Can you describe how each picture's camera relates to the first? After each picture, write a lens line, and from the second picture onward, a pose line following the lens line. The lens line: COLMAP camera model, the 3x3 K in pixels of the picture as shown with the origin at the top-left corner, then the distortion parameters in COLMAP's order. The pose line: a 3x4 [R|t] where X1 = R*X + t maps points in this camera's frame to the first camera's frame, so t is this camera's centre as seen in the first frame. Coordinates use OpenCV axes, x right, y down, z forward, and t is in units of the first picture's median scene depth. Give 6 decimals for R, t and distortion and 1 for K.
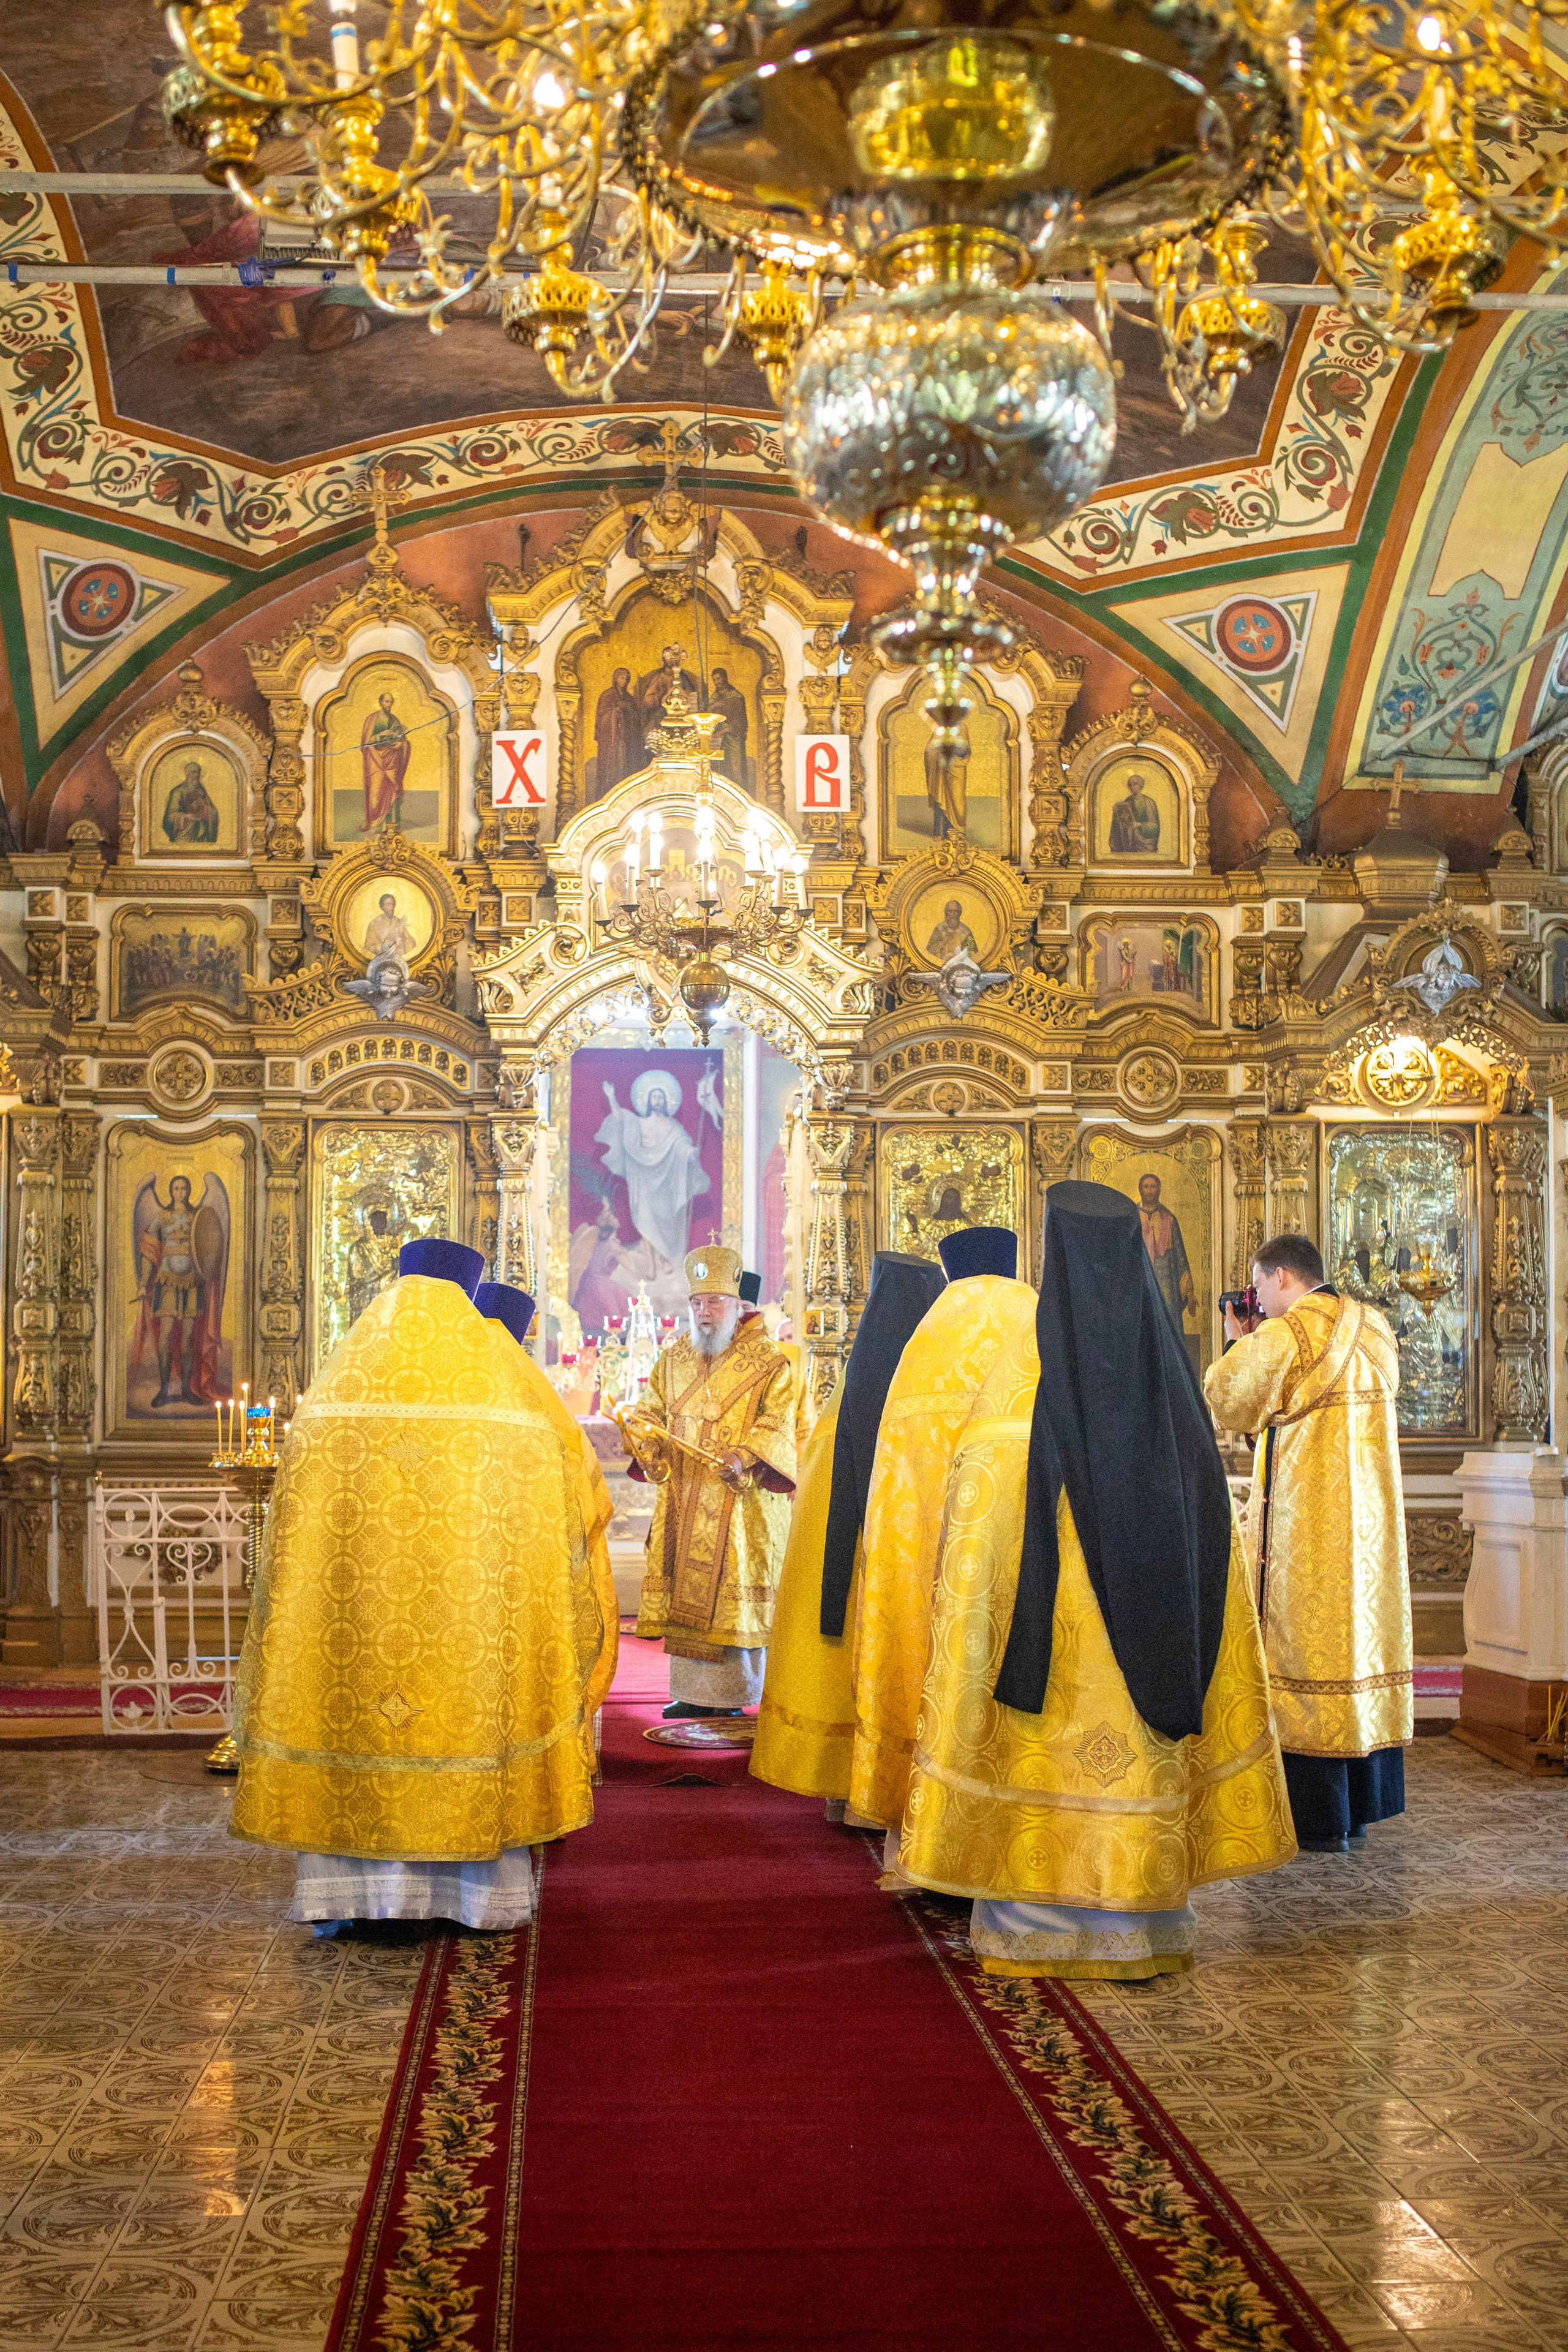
lens RADIAL K [[2658.3, 0, 716.1], [0, 2658.3, 1306.1], [0, 0, 1]] dist [-0.051016, 0.029156]
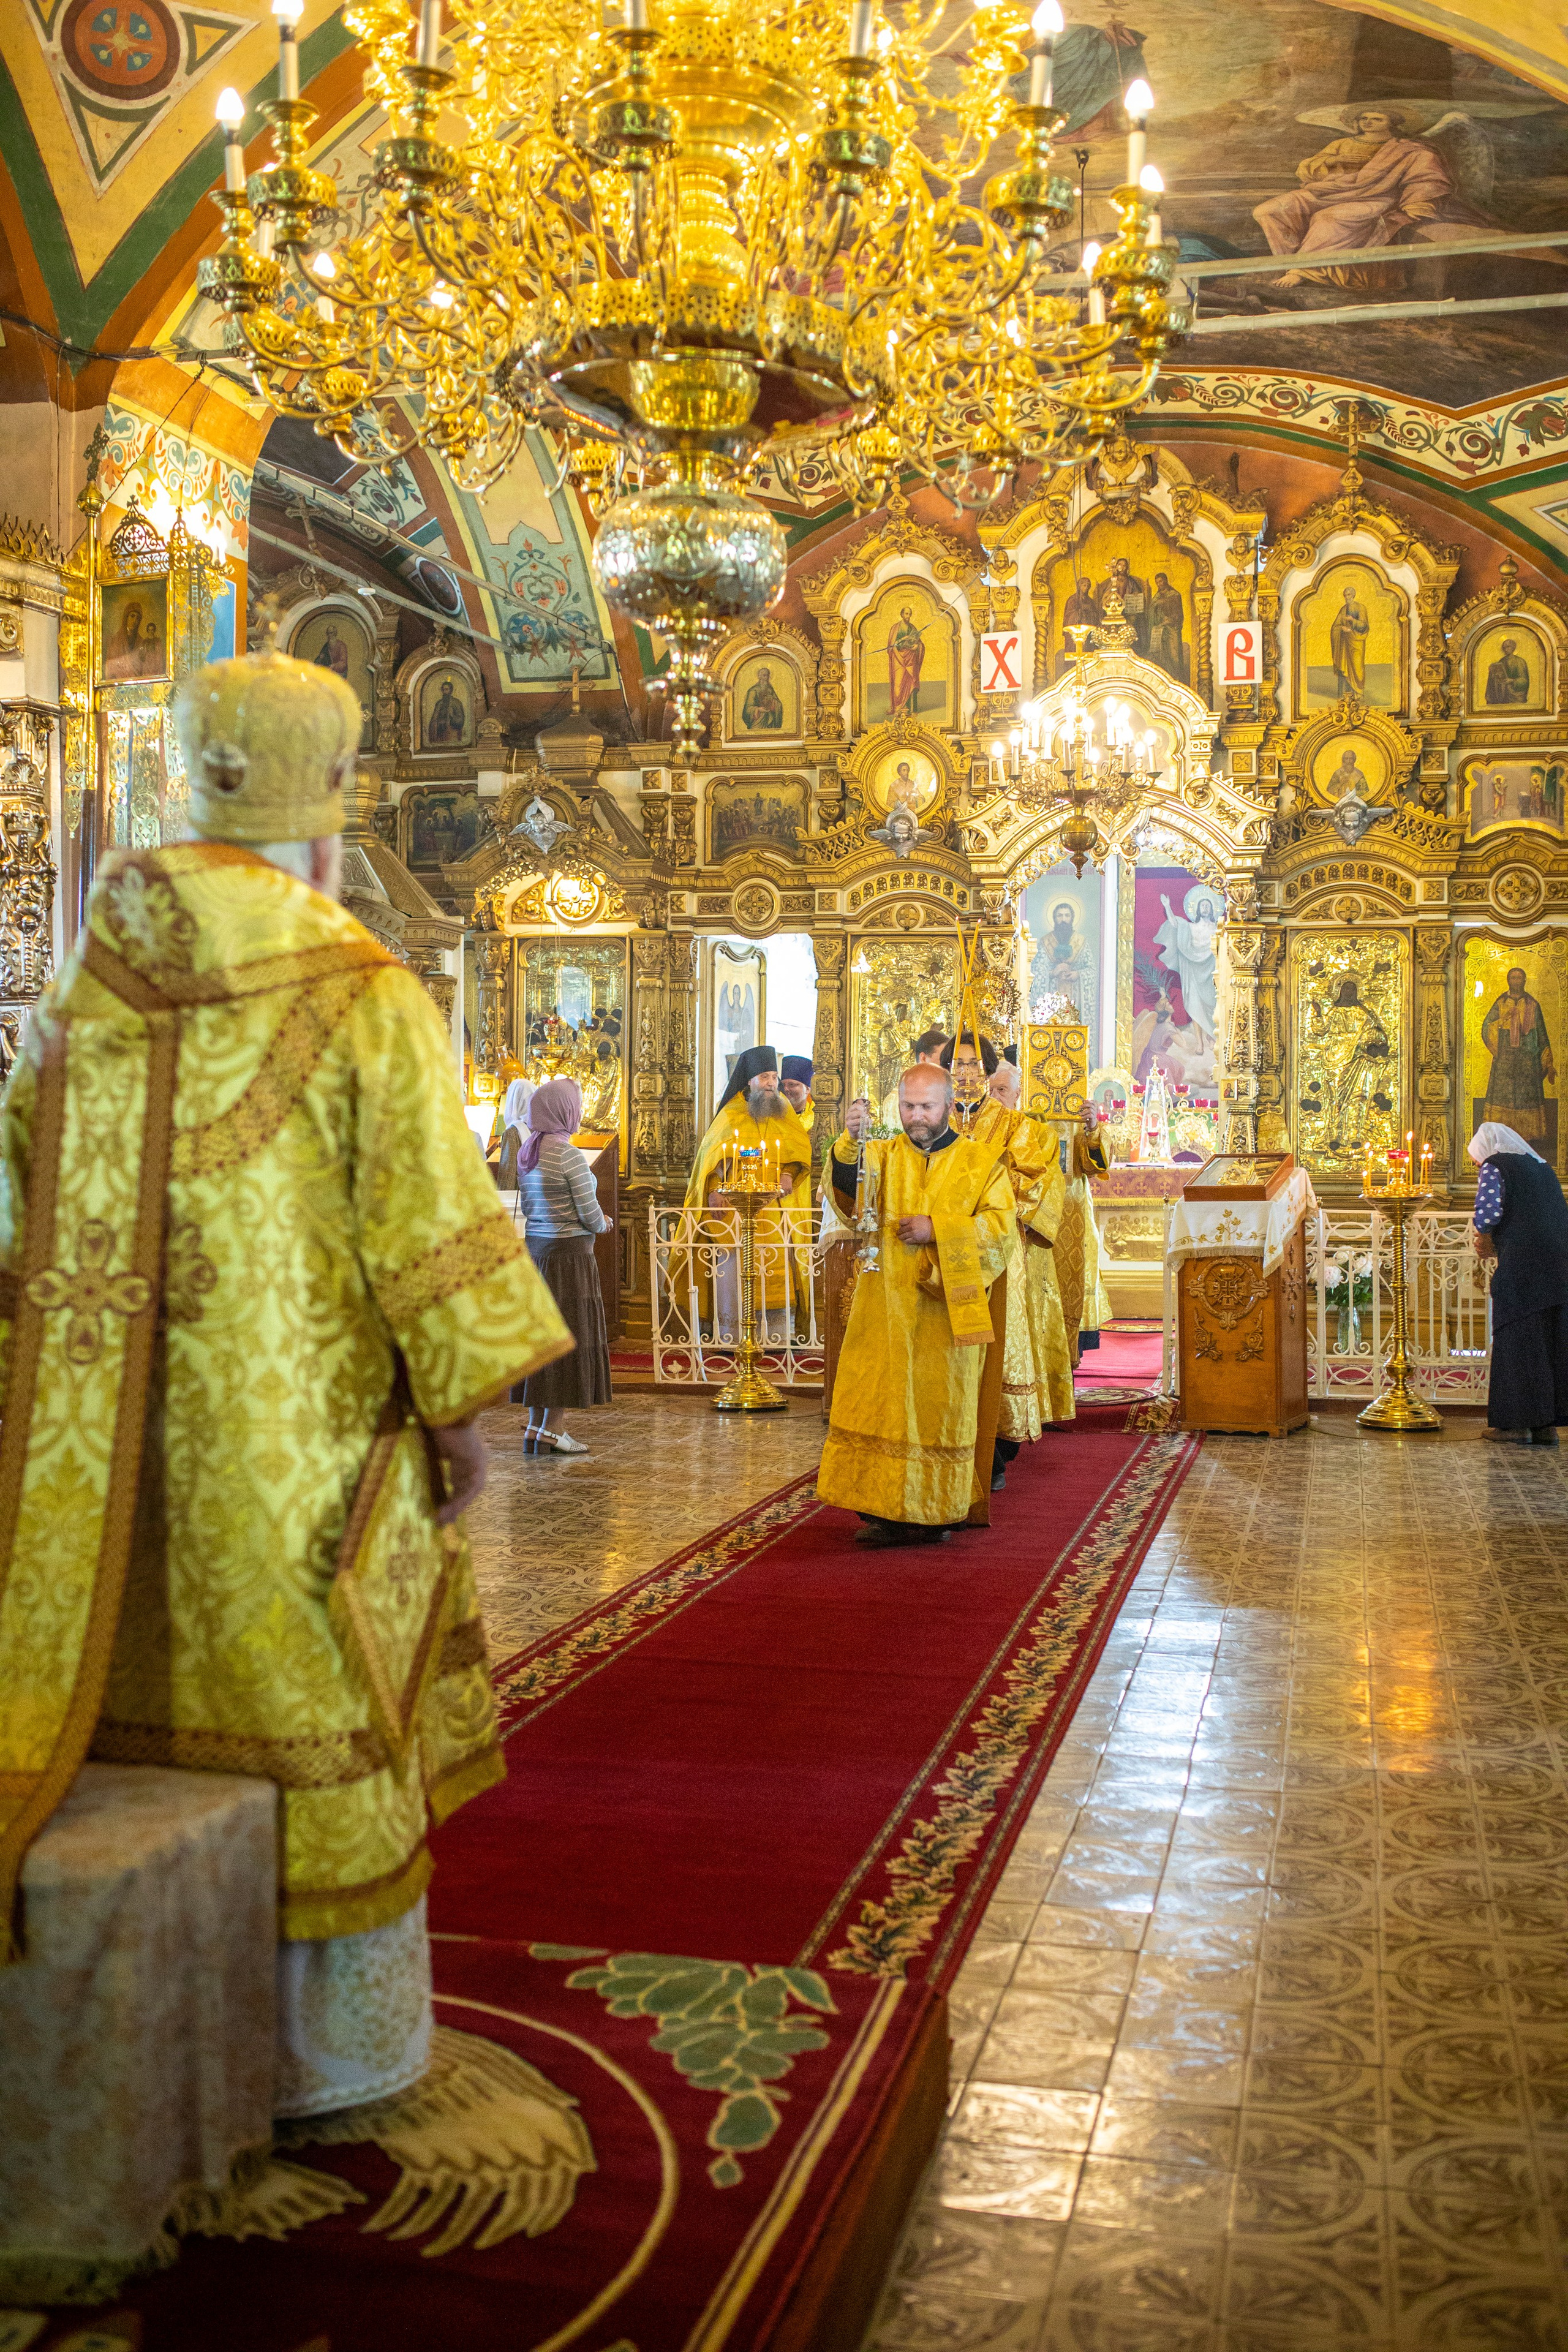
lens RADIAL K [[2290.6, 0, 815.6], [0, 2290.6, 1173.6], [0, 0, 1]] dist [-0.051991, 0.093815]
pose [[0.960861, 0.009902, -0.276855, 0.148215], [0.001901, 0.999102, 0.042331, 0.000006], [0.277026, -0.041201, 0.959979, -0.106292]]
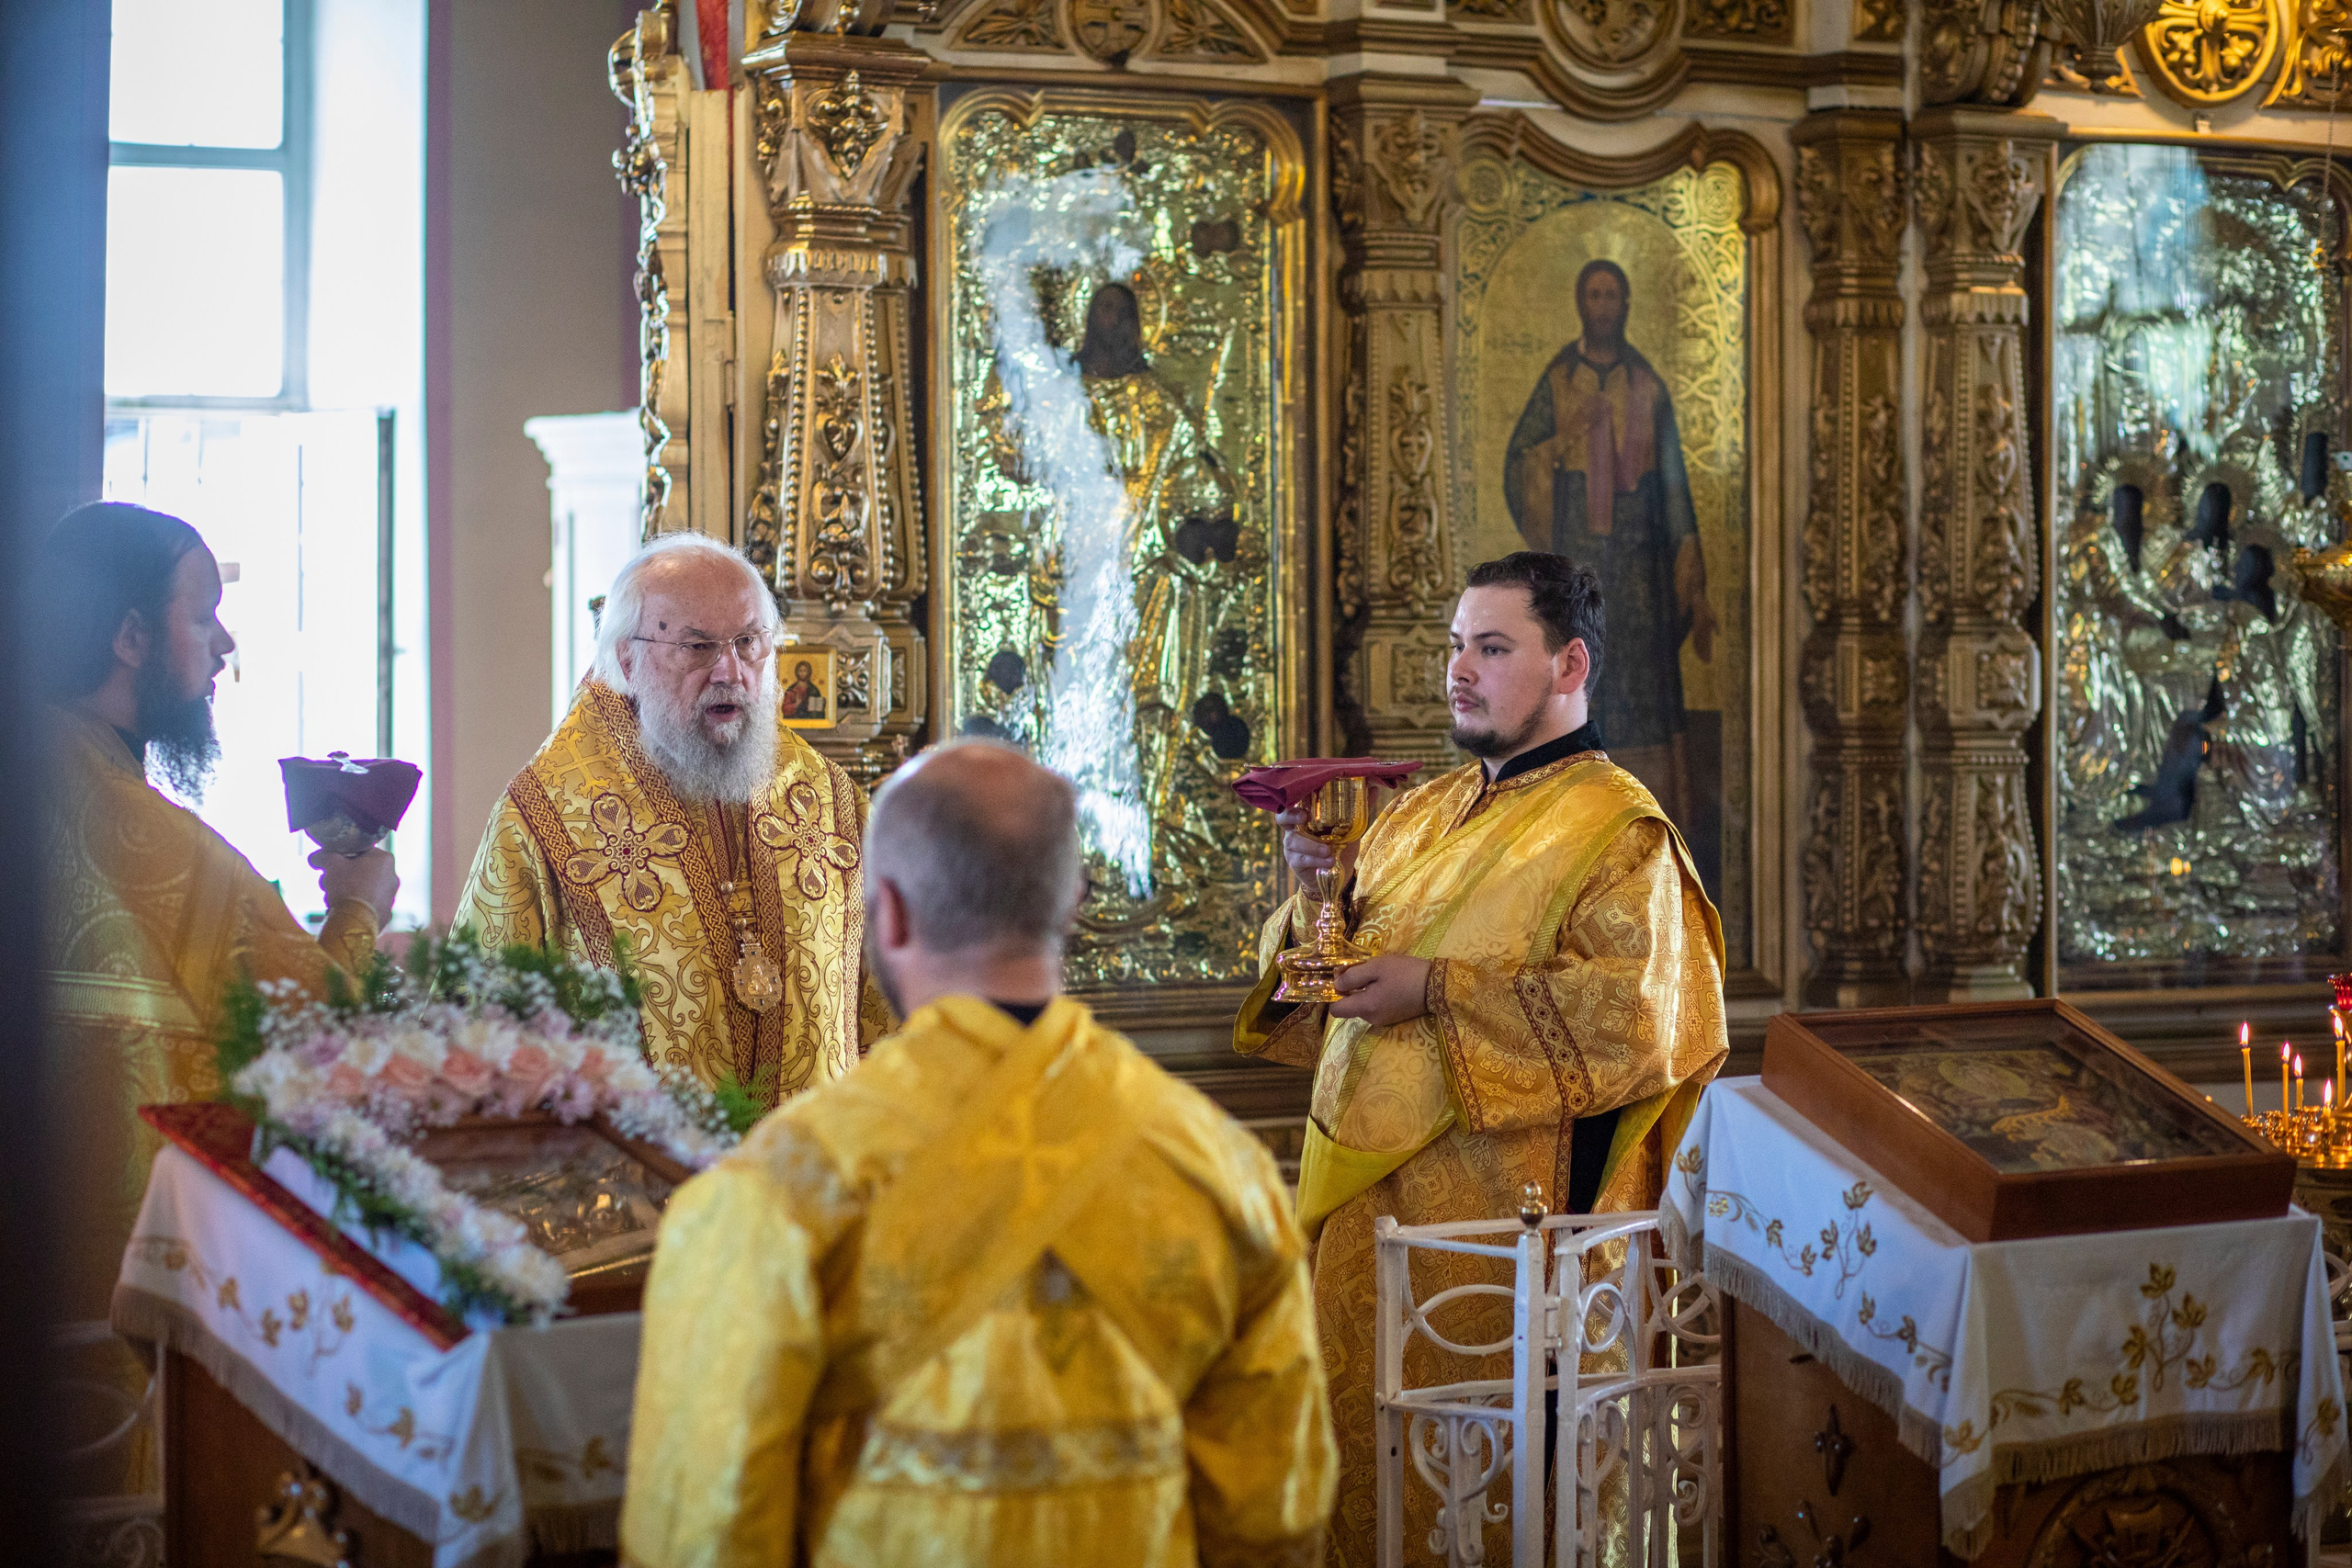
lens RADIAL K [[5629.6, 0, 1335.4], [0, 5629.6, 840.3], [0, 0, 1]] dist [-0.057161, -1.456654]
pose [[0.891425, -0.012449, 0.452998, -0.215932], [-0.013623, 0.998435, 0.054245, -0.012912], [-0.452964, -0.054526, 0.889860, 0.350439]]
